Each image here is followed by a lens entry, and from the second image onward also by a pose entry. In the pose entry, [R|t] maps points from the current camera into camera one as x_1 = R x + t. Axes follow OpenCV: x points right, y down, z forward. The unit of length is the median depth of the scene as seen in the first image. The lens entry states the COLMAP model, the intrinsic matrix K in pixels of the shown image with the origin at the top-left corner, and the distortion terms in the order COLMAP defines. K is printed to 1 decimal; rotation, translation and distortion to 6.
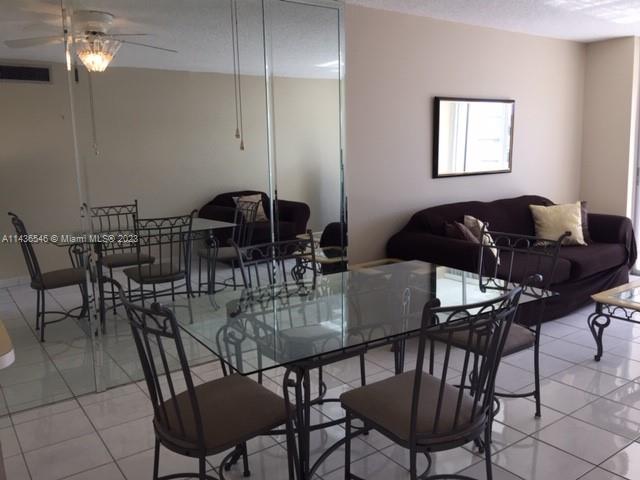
lens RADIAL K [[546.3, 0, 304.0], [0, 546.3, 236.6], [0, 0, 1]] dist [-0.003755, -0.011793]
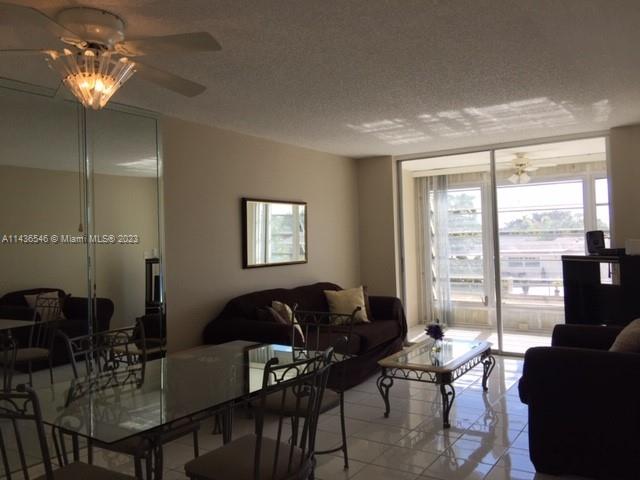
lens RADIAL K [[558.6, 0, 320.0], [0, 558.6, 240.0], [0, 0, 1]] dist [-0.004726, -0.009293]
pose [[0.919406, 0.001634, 0.393308, -0.071752], [0.064094, 0.986002, -0.153924, 0.021536], [-0.388053, 0.166727, 0.906431, -0.108562]]
